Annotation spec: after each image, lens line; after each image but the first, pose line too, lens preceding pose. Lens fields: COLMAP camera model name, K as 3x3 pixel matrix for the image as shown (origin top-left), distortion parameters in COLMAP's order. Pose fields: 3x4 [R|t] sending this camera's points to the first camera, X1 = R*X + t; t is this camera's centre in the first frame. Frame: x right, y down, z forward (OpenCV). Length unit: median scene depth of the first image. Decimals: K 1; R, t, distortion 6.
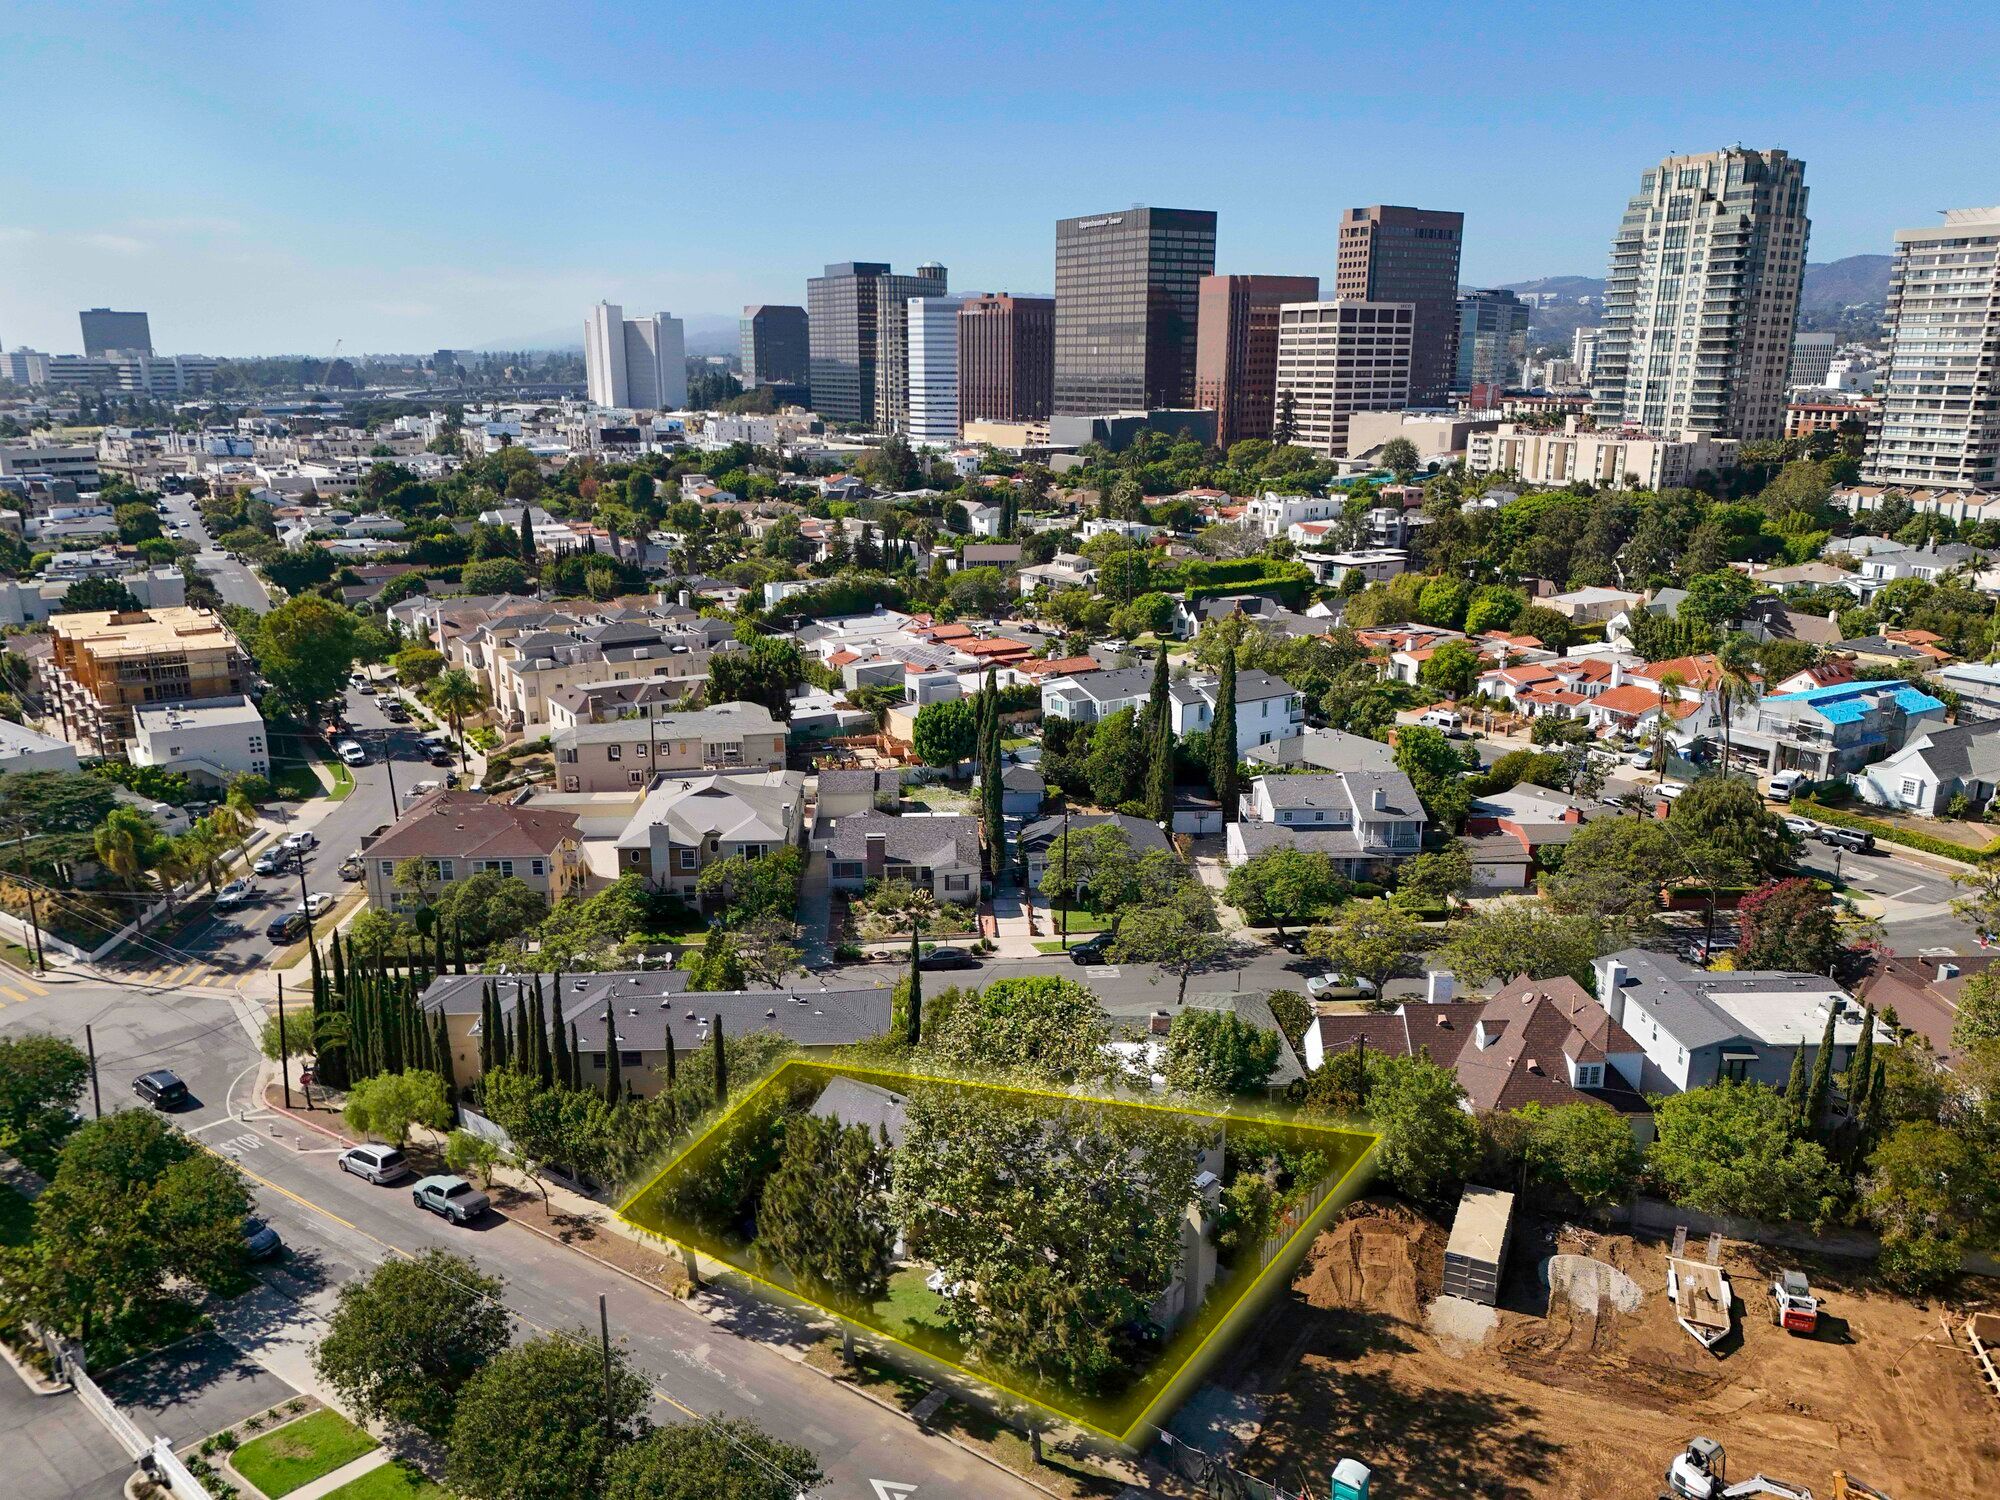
lens RADIAL K [[1444.0, 0, 1006.4], [0, 1444.0, 781.8], [0, 0, 1]] dist [0.054853, -0.057909]
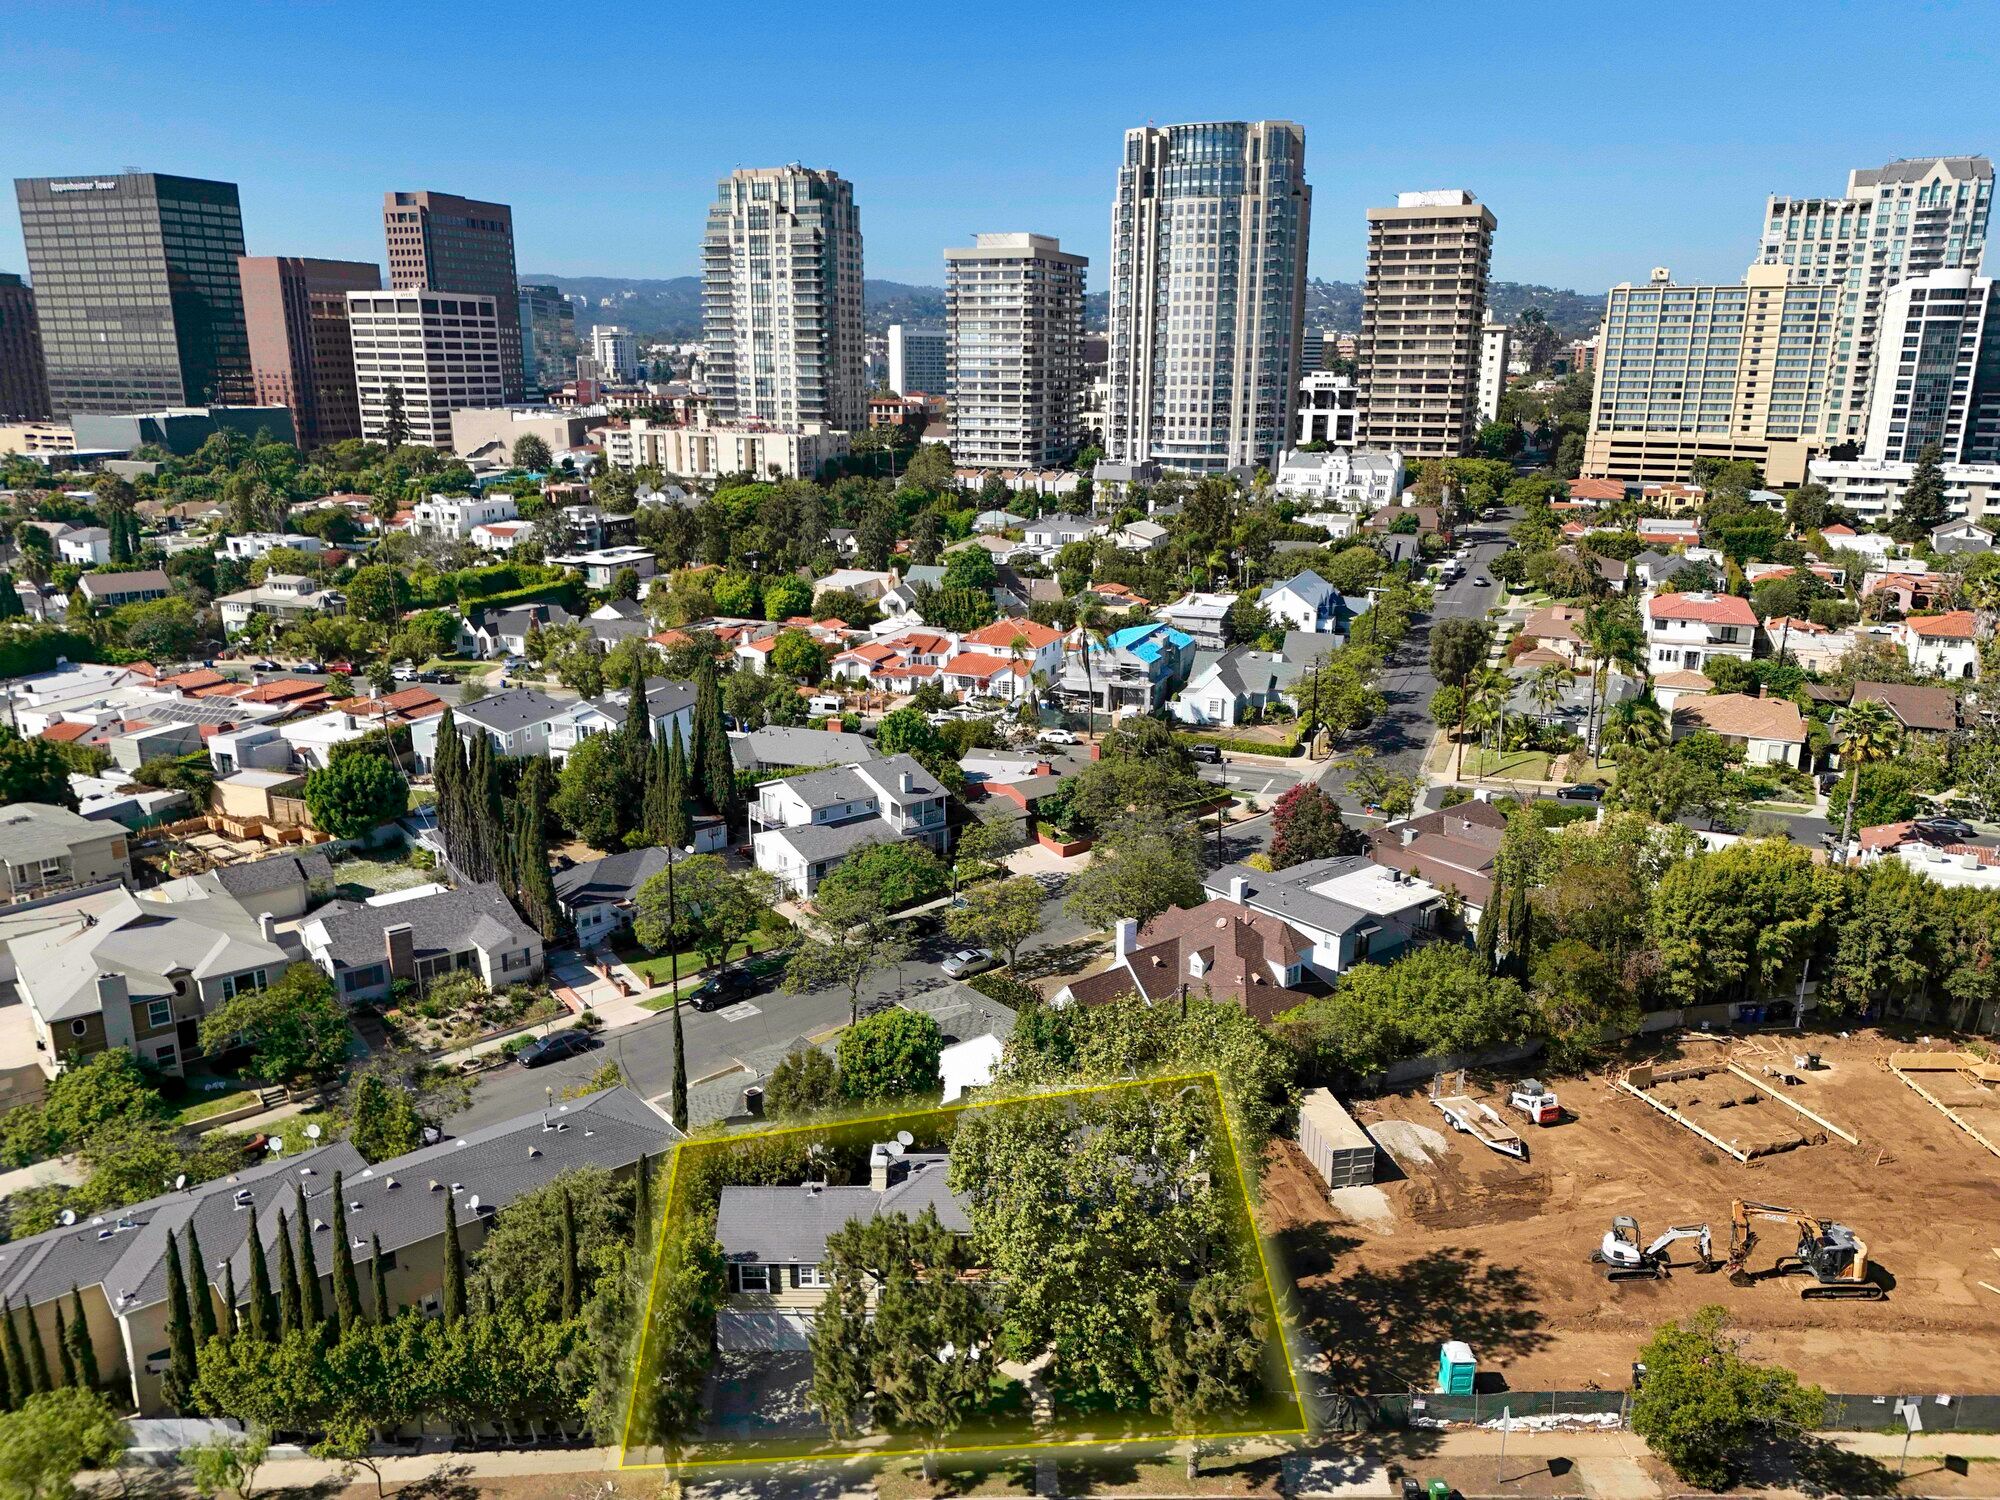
lens RADIAL K [[1444.0, 0, 1006.4], [0, 1444.0, 781.8], [0, 0, 1]] dist [0.054853, -0.057909]
pose [[0.797632, -0.164049, 0.580406, -0.093073], [0.162736, 0.985146, 0.054805, -0.010932], [-0.580775, 0.050739, 0.812481, 0.041736]]
